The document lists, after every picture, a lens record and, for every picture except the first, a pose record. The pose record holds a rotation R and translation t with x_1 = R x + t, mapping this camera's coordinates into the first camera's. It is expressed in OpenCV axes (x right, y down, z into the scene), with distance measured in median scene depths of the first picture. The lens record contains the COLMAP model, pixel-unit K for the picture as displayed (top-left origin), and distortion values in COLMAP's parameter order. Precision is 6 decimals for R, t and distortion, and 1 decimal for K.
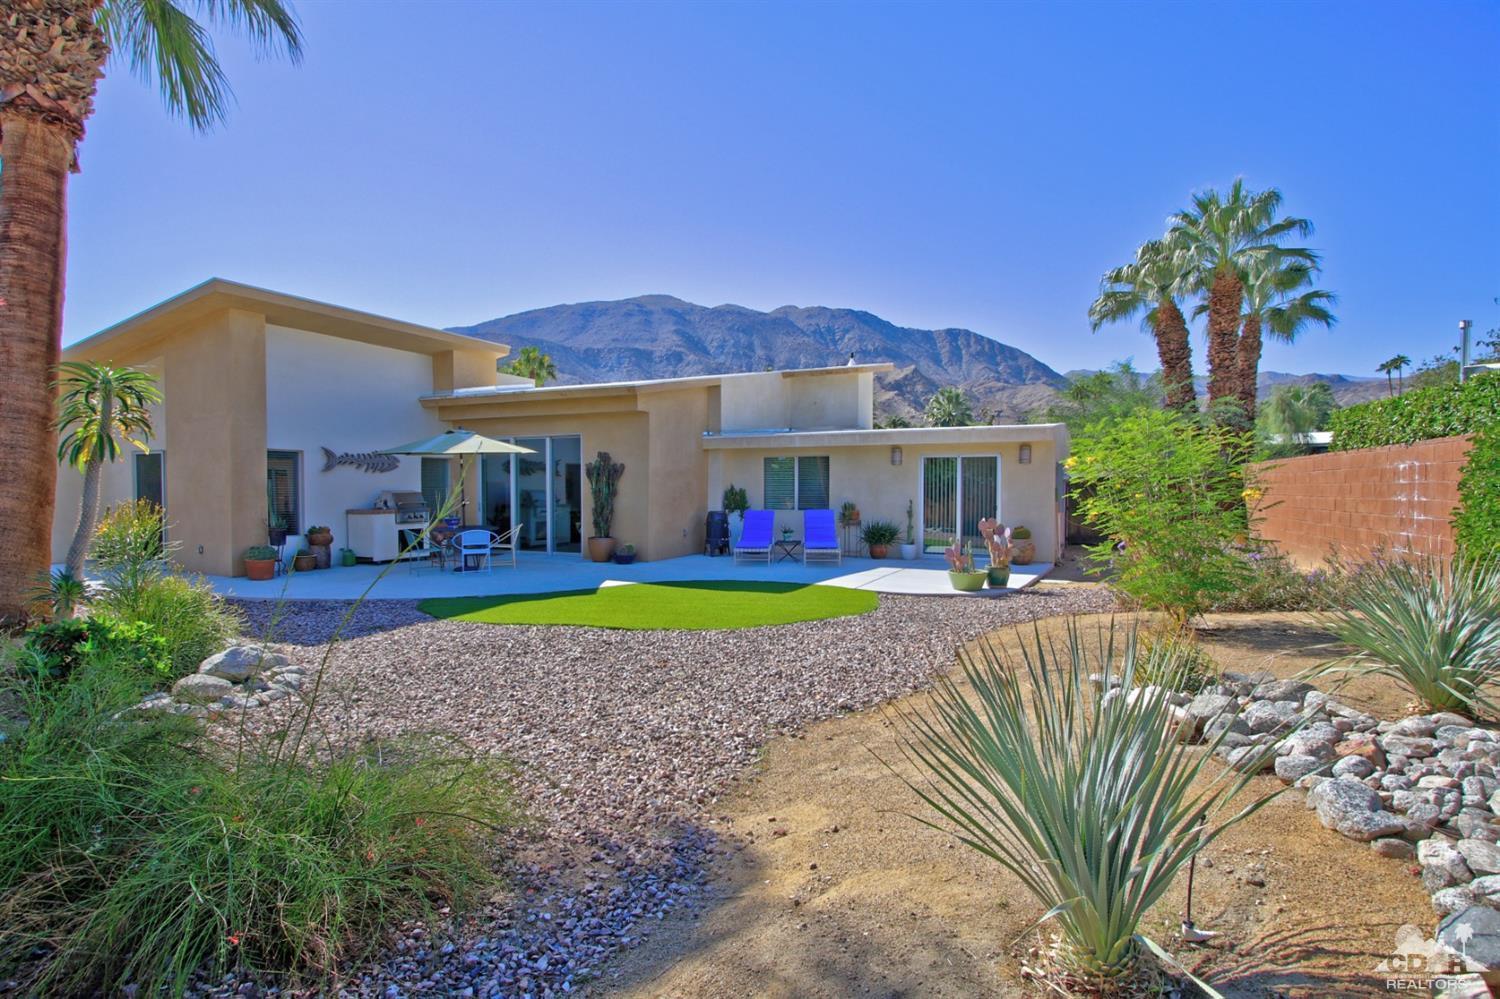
lens RADIAL K [[767.1, 0, 743.6], [0, 767.1, 508.5], [0, 0, 1]] dist [-0.014404, 0.003889]
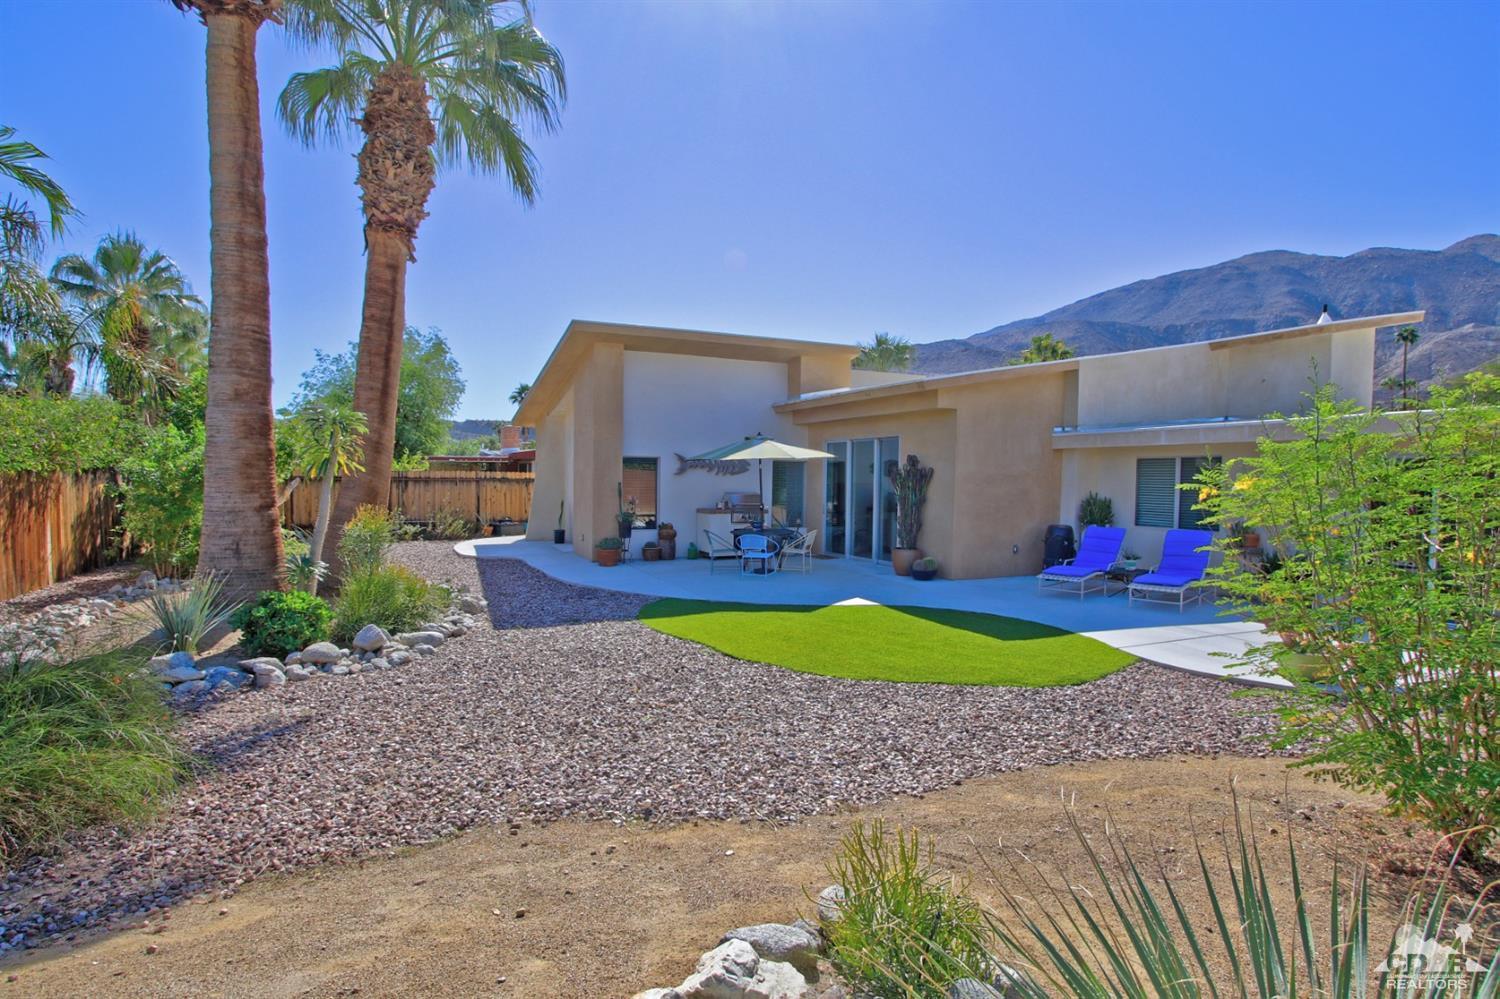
lens RADIAL K [[767.1, 0, 740.3], [0, 767.1, 509.6], [0, 0, 1]] dist [-0.014404, 0.003889]
pose [[0.761918, 0.036974, -0.646618, 0.257566], [-0.029629, 0.999314, 0.022230, -0.023475], [0.646996, 0.002221, 0.762490, 0.176770]]
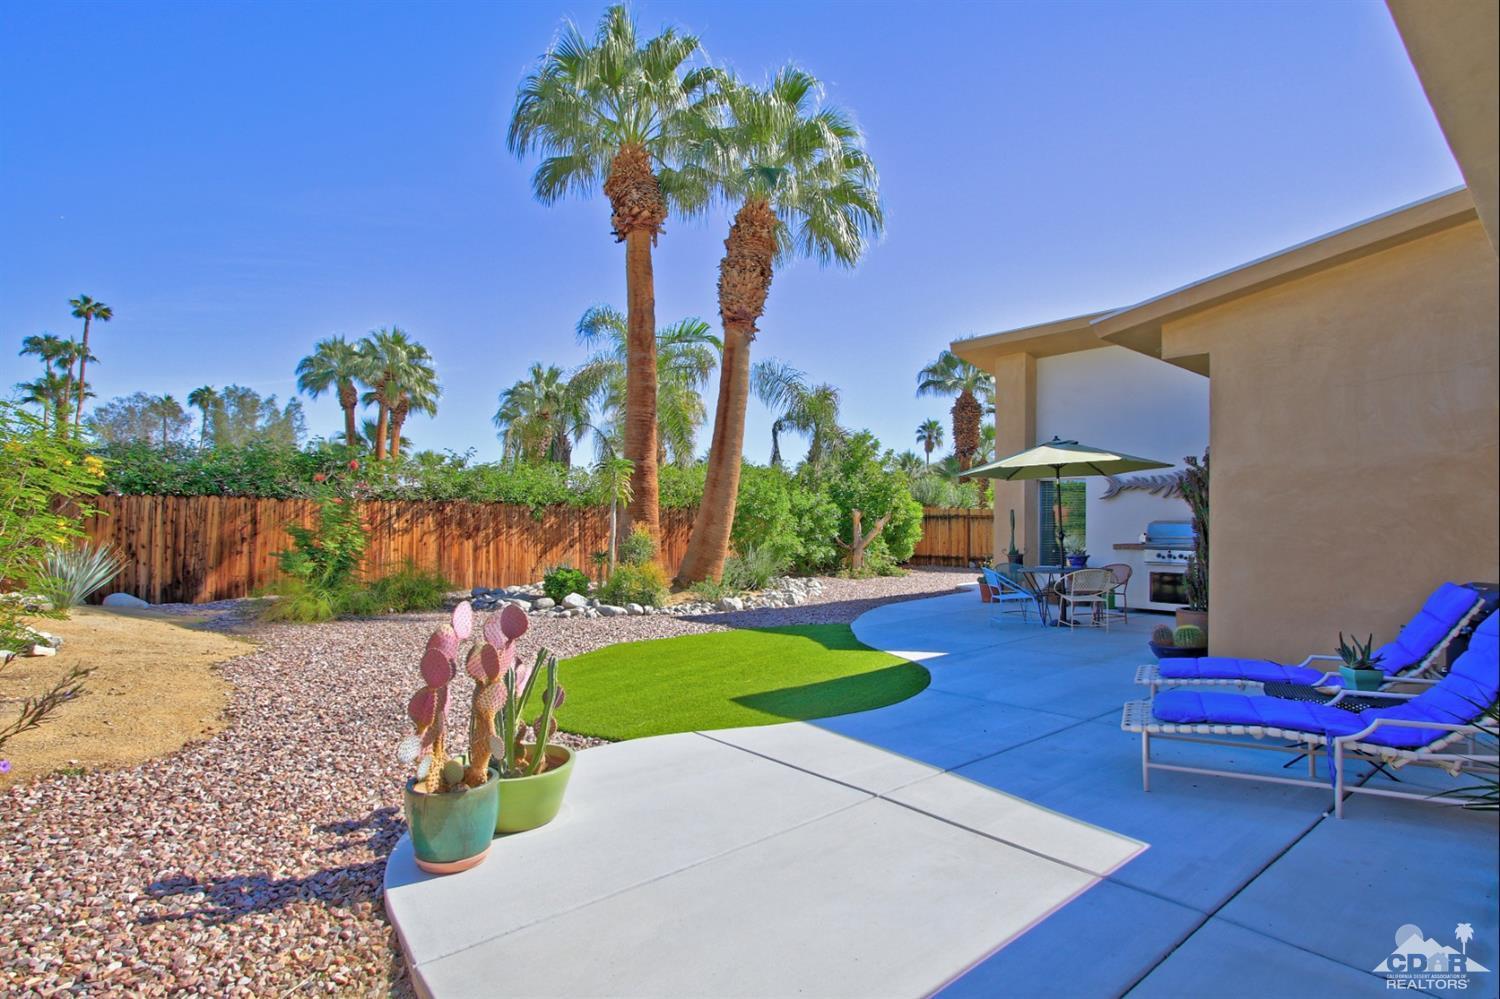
lens RADIAL K [[767.1, 0, 740.5], [0, 767.1, 505.6], [0, 0, 1]] dist [-0.014404, 0.003889]
pose [[-0.430369, -0.021678, -0.902392, 0.435438], [-0.031655, 0.999459, -0.008913, -0.018850], [0.902098, 0.024730, -0.430823, 0.958973]]
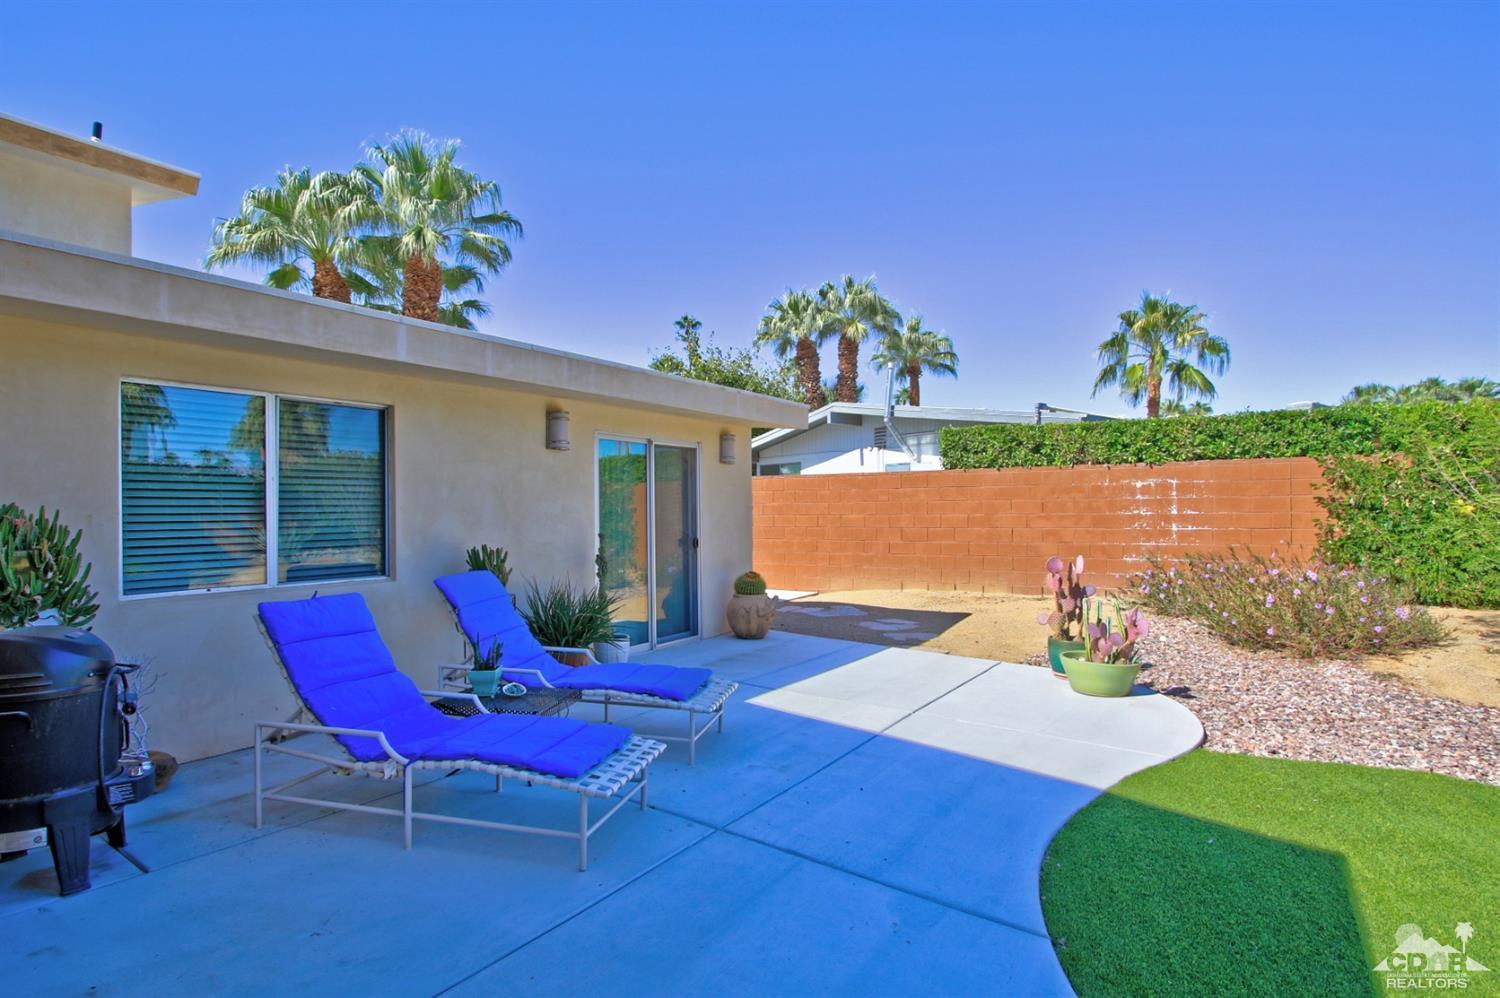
lens RADIAL K [[767.1, 0, 736.8], [0, 767.1, 510.0], [0, 0, 1]] dist [-0.014404, 0.003889]
pose [[0.173792, -0.001215, 0.984782, -0.208694], [0.033384, 0.999432, -0.004659, -0.021331], [-0.984216, 0.033686, 0.173734, 0.904912]]
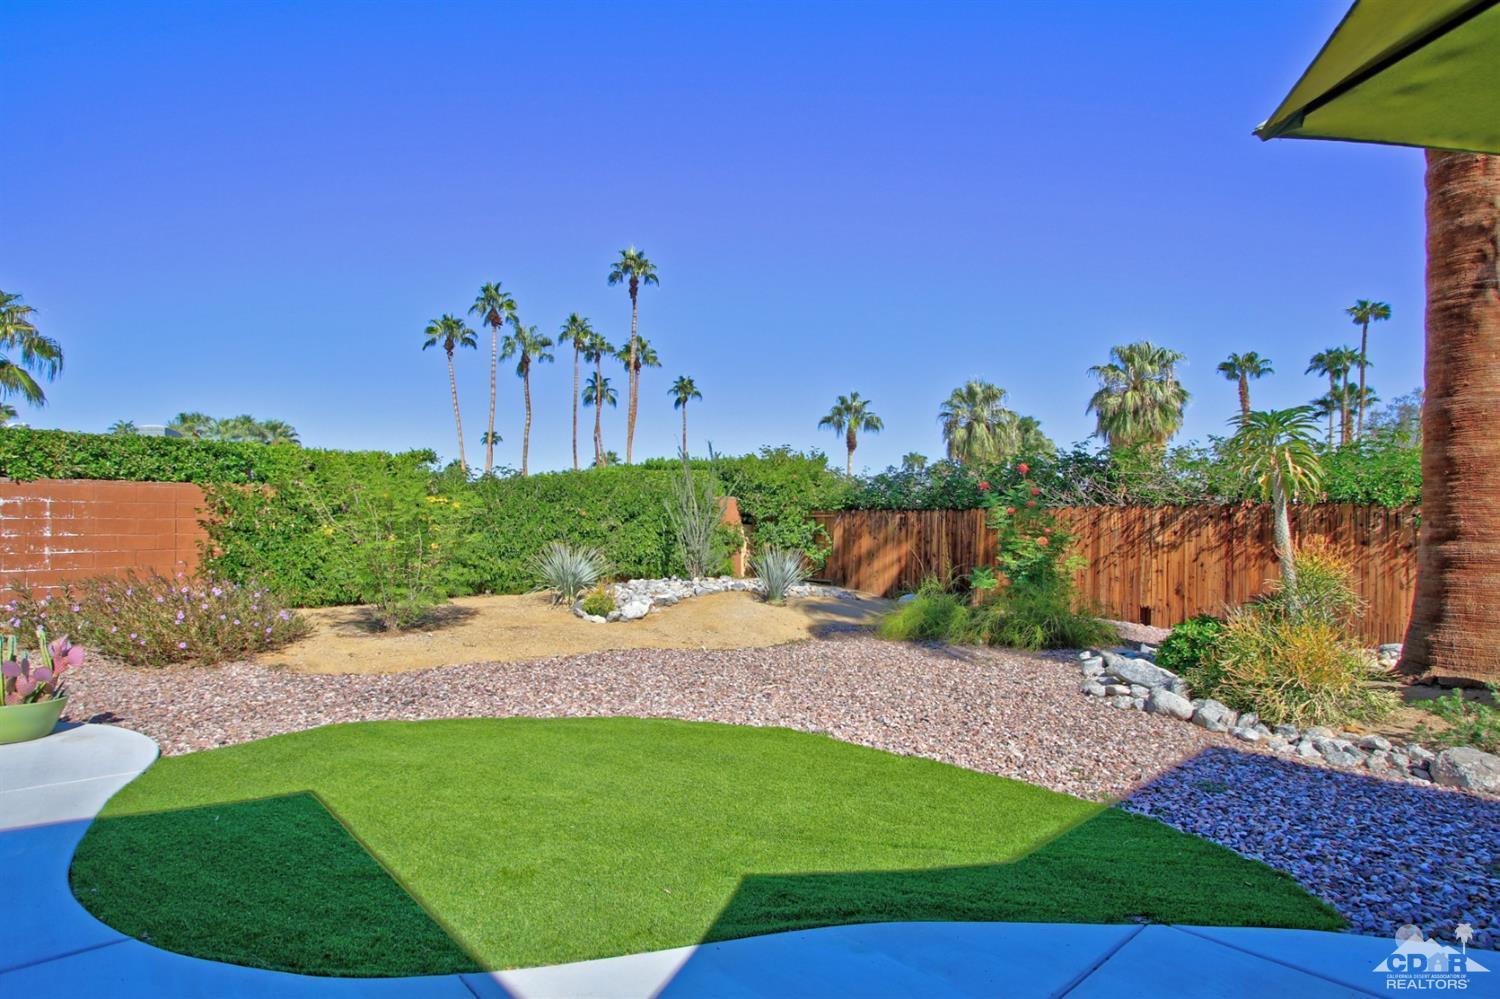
lens RADIAL K [[767.1, 0, 747.3], [0, 767.1, 511.5], [0, 0, 1]] dist [-0.014404, 0.003889]
pose [[-0.916022, 0.008995, 0.401027, -0.237707], [0.012885, 0.999892, 0.007005, -0.025333], [-0.400921, 0.011584, -0.916039, 0.978442]]
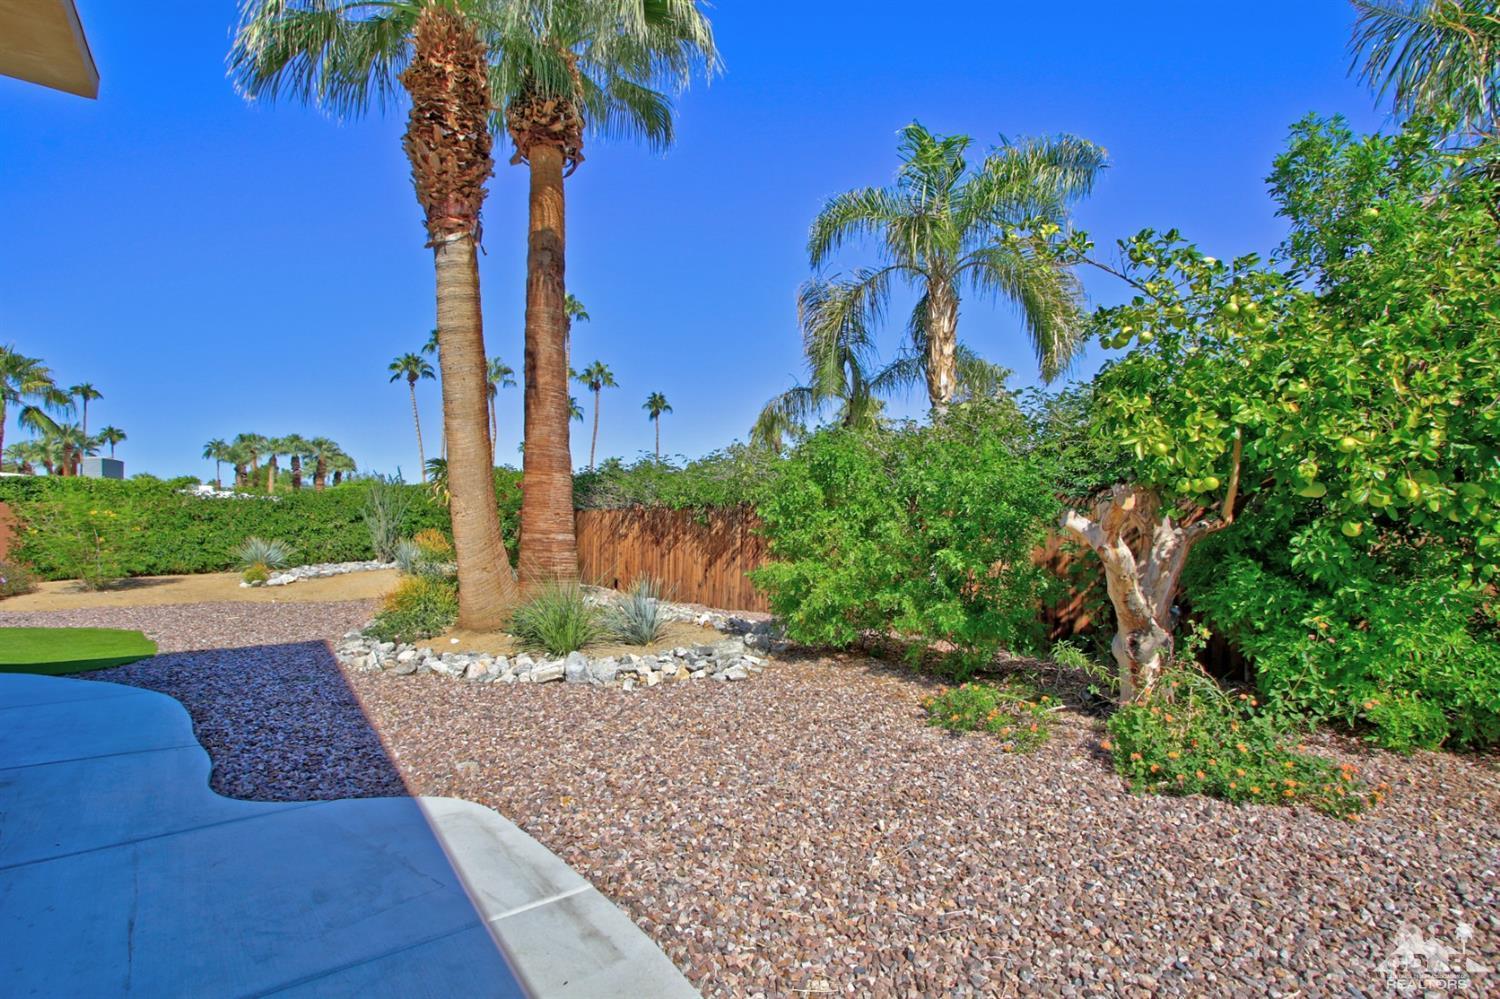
lens RADIAL K [[718.1, 0, 757.6], [0, 718.1, 500.1], [0, 0, 1]] dist [-0.024455, 0.007357]
pose [[-0.882006, 0.024705, 0.470590, -1.009533], [0.024857, 0.999674, -0.005894, -0.021808], [-0.470582, 0.006499, -0.882332, 0.942995]]
